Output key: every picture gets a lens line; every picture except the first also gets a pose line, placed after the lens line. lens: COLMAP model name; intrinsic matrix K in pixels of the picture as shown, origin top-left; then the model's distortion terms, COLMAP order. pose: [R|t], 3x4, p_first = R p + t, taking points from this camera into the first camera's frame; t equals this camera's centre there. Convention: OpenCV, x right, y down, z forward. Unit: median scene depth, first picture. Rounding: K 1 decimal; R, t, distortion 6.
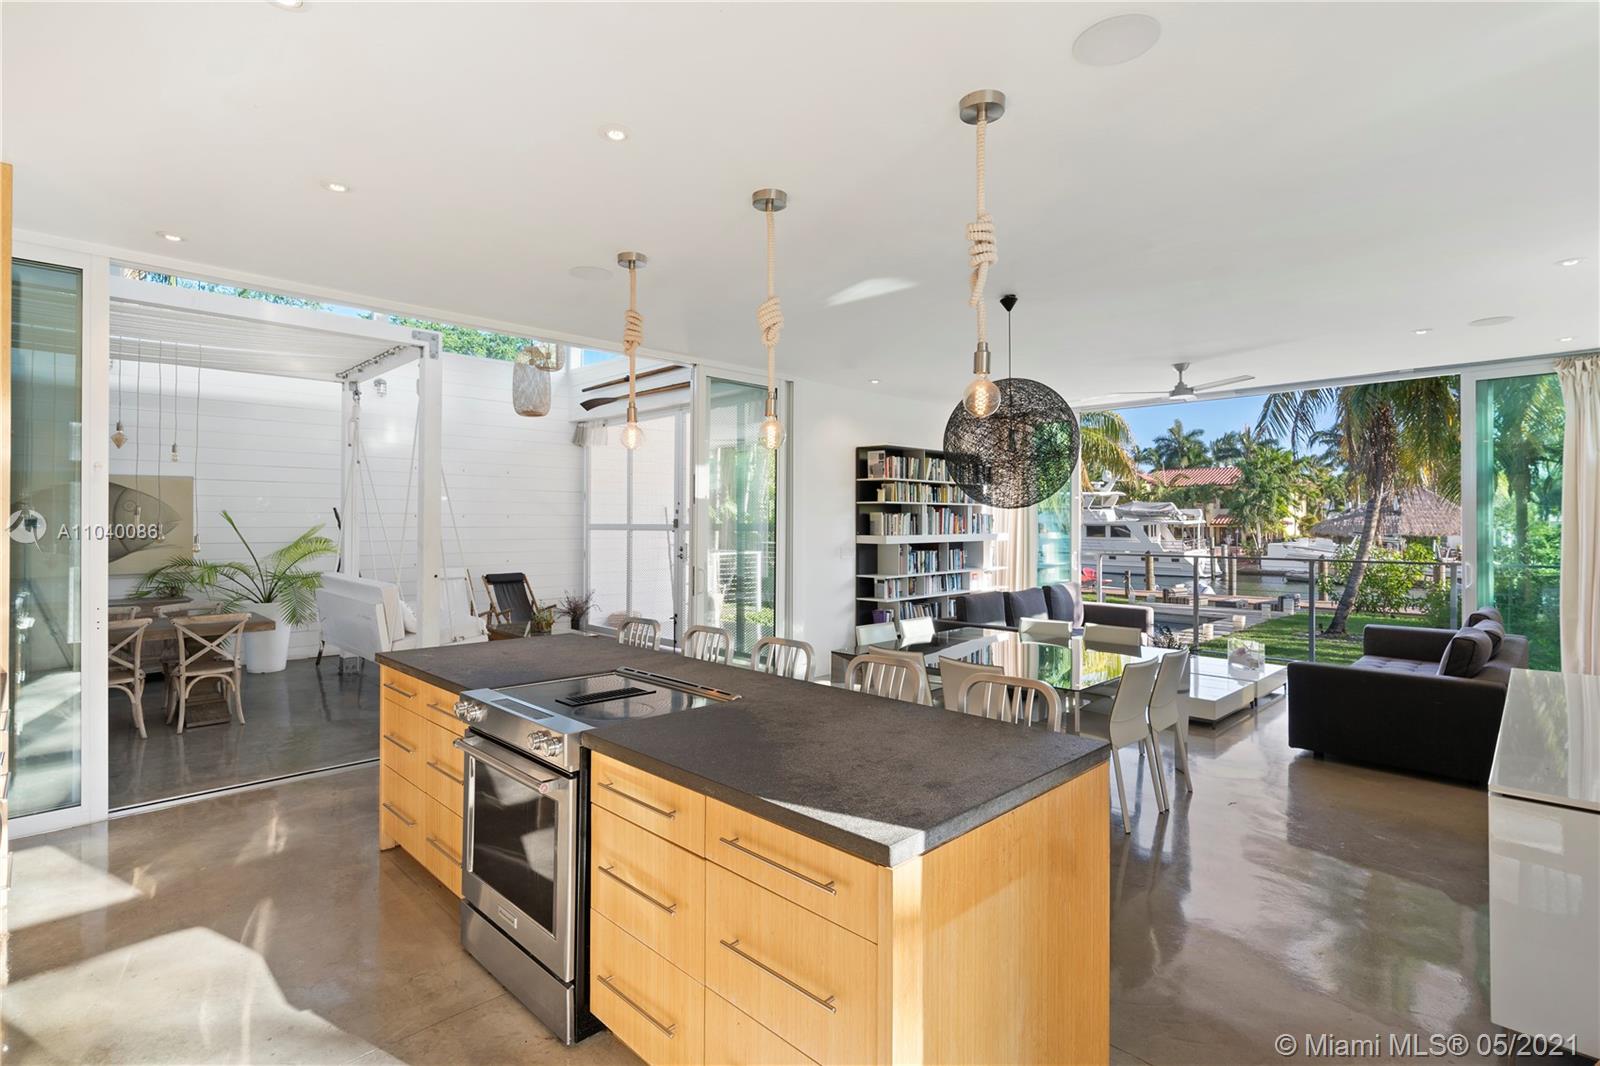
lens RADIAL K [[774.6, 0, 796.0], [0, 774.6, 496.2], [0, 0, 1]] dist [-0.000044, 0.000635]
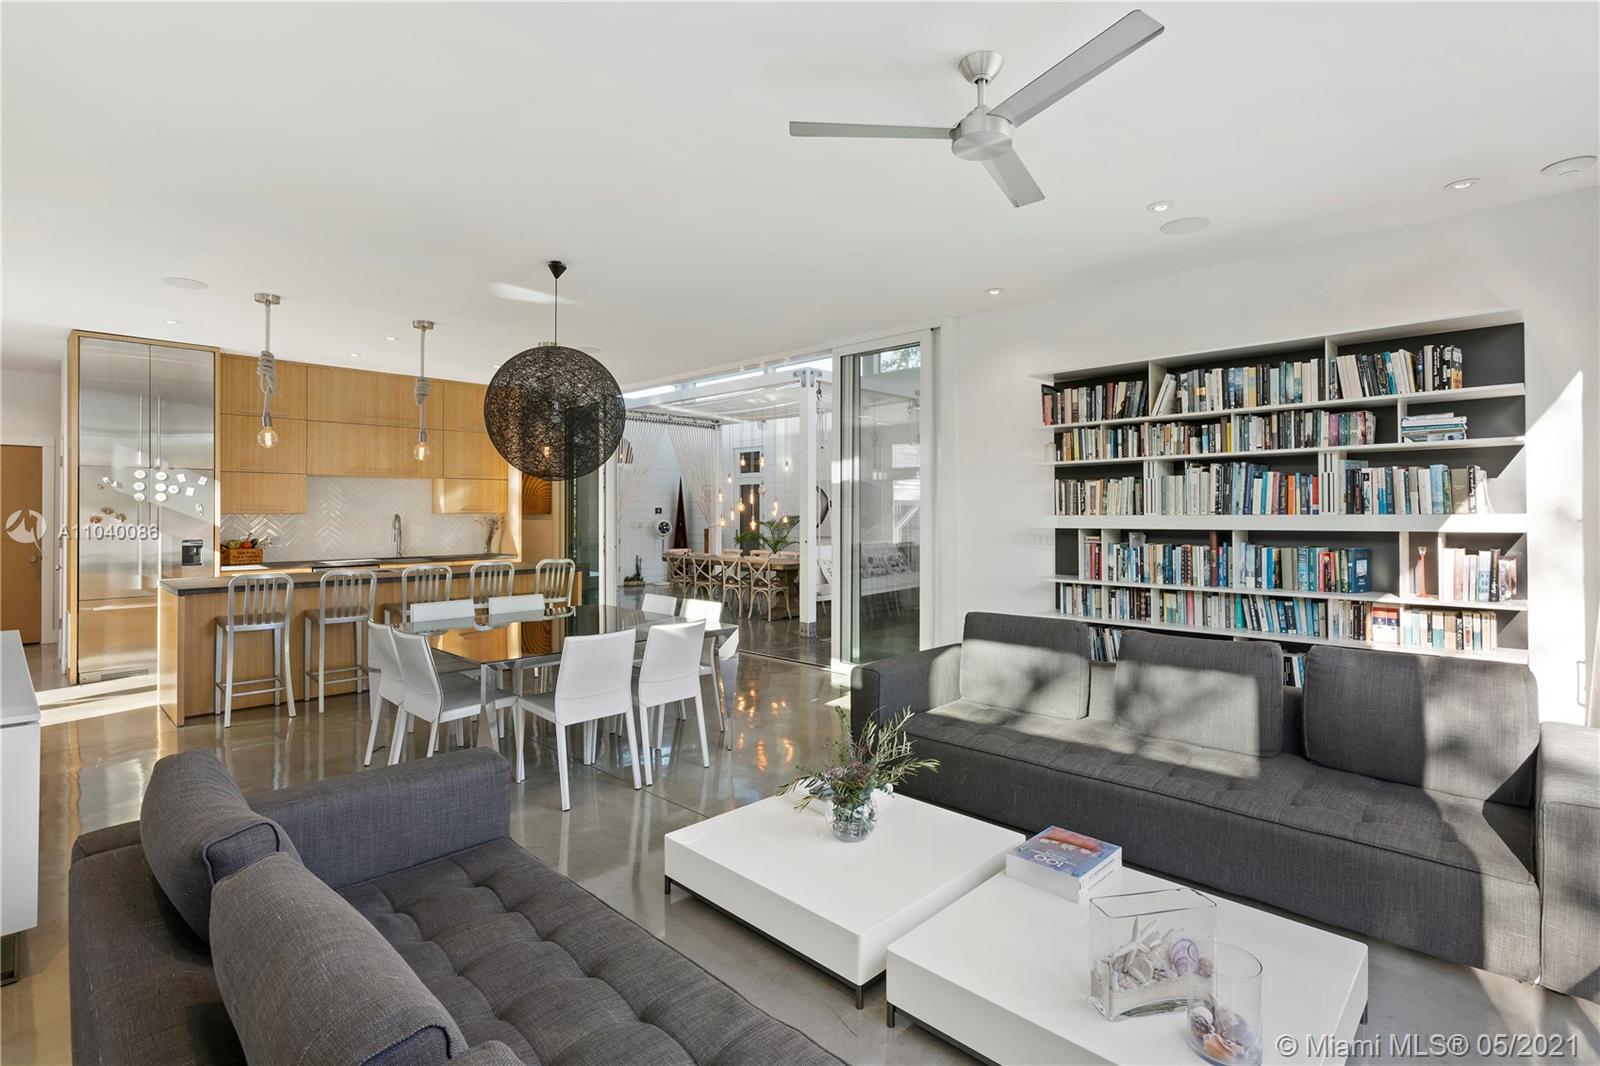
lens RADIAL K [[774.6, 0, 796.0], [0, 774.6, 496.2], [0, 0, 1]] dist [-0.000044, 0.000635]
pose [[0.013058, -0.021817, -0.999677, 0.724187], [0.040131, 0.998968, -0.021278, 0.038695], [0.999109, -0.039840, 0.013920, 0.744603]]
